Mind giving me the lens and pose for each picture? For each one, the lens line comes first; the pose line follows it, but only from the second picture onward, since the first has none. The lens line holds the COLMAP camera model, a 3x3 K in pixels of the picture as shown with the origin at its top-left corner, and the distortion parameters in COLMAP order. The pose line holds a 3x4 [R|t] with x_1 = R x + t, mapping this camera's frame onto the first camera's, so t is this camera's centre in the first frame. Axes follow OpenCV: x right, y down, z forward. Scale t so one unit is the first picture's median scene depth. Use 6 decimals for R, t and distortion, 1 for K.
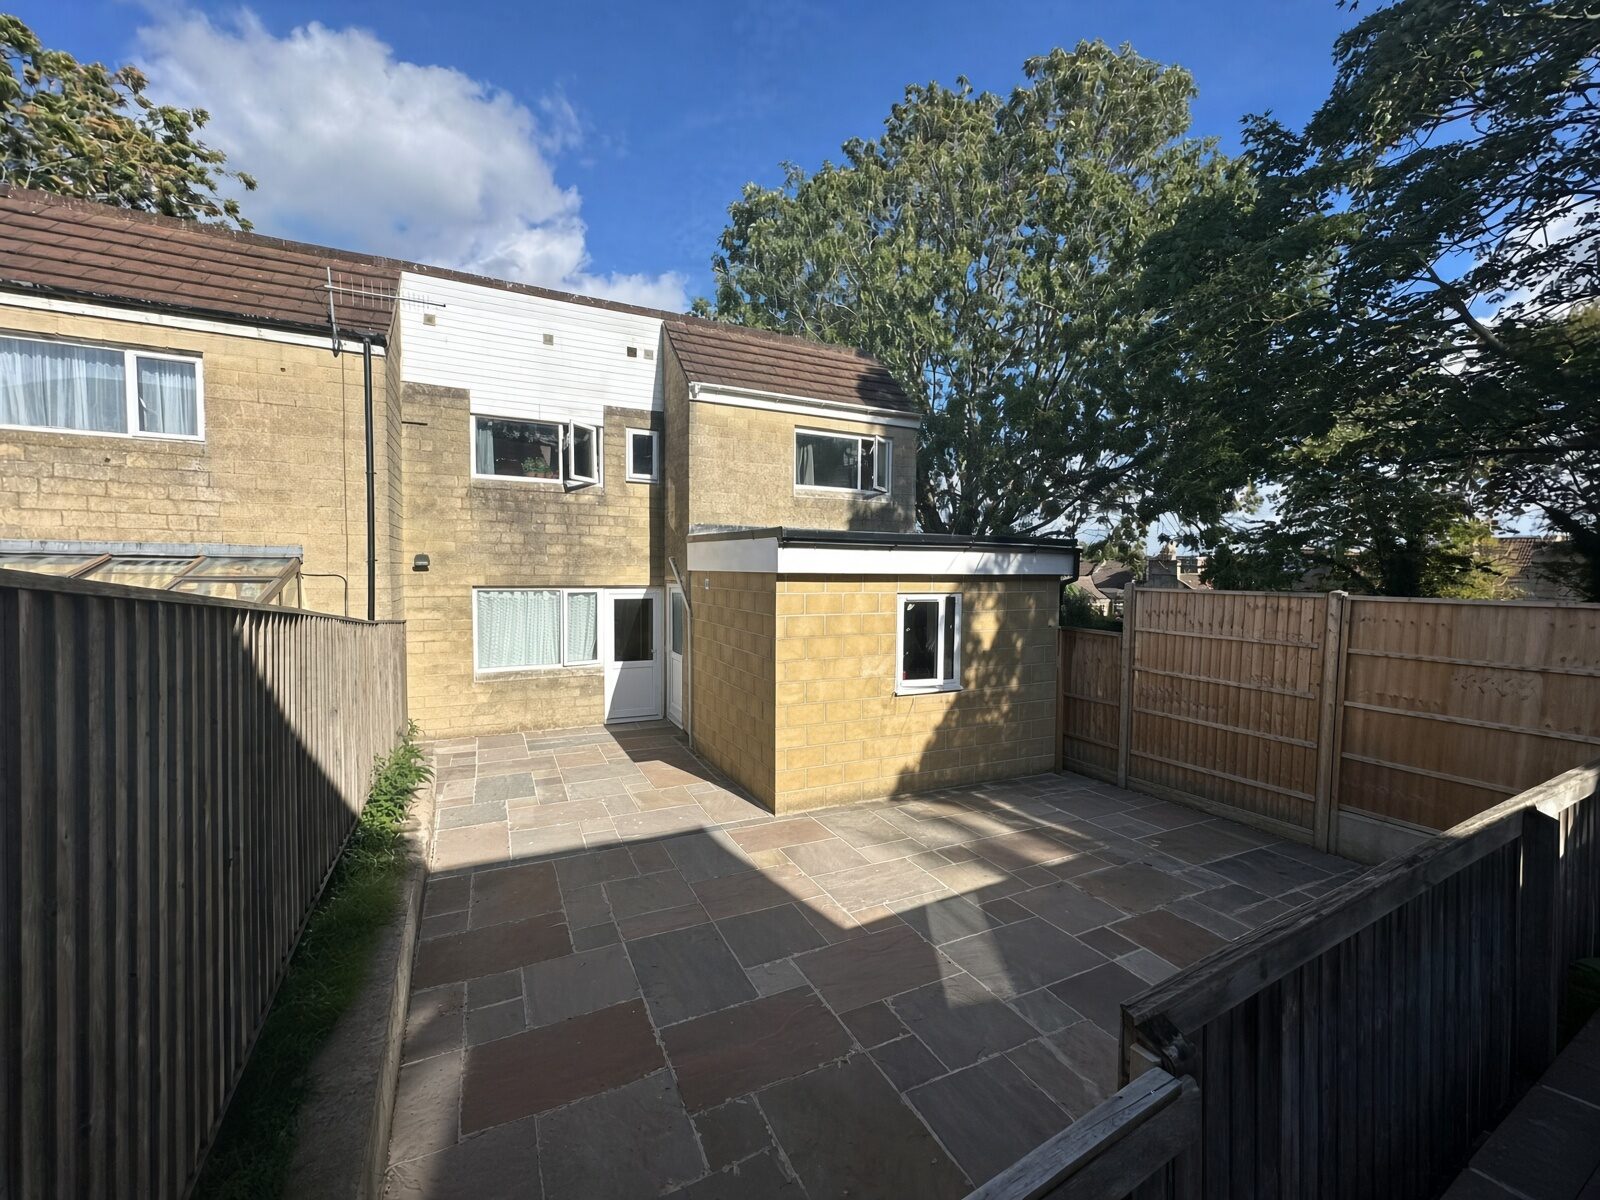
lens RADIAL K [[633.6, 0, 802.3], [0, 633.6, 603.2], [0, 0, 1]] dist [-0.000339, -0.000396]
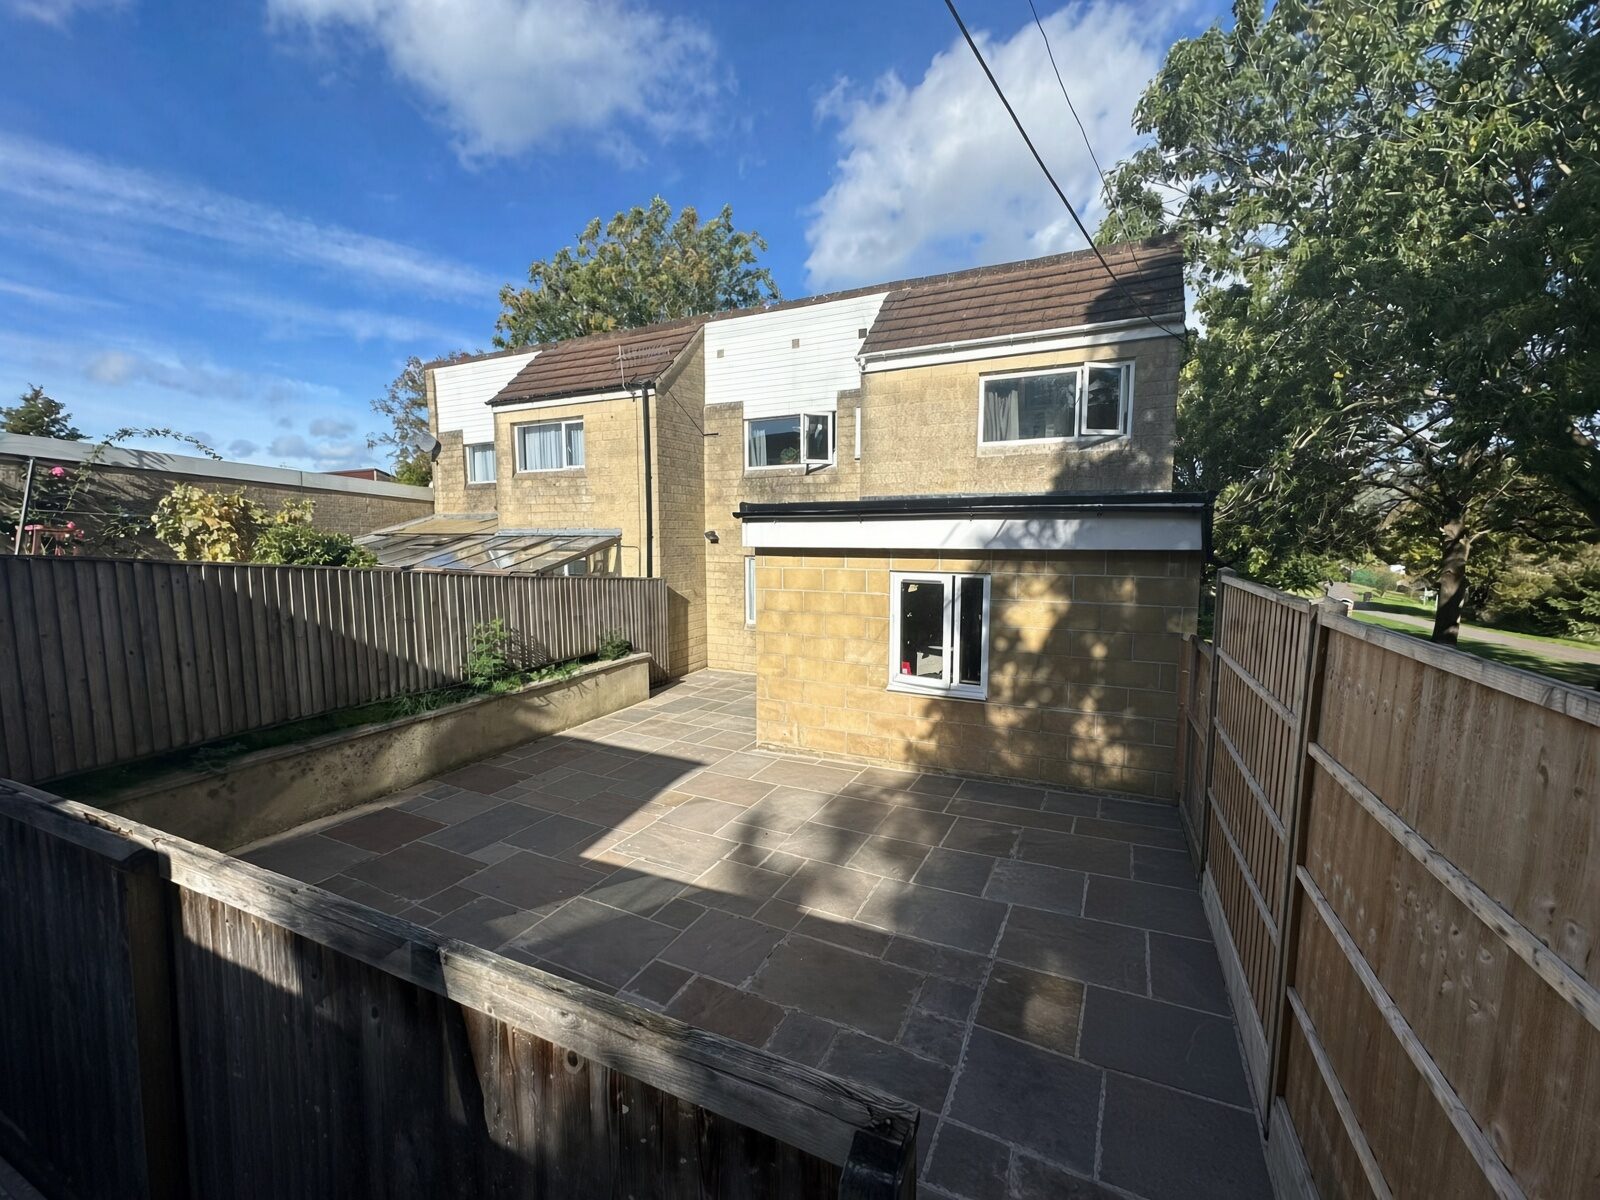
lens RADIAL K [[633.6, 0, 802.3], [0, 633.6, 603.2], [0, 0, 1]] dist [-0.000339, -0.000396]
pose [[0.620783, 0.073708, -0.780510, 0.716111], [-0.032968, 0.997144, 0.067944, -0.025477], [0.783289, -0.016447, 0.621440, 0.360302]]
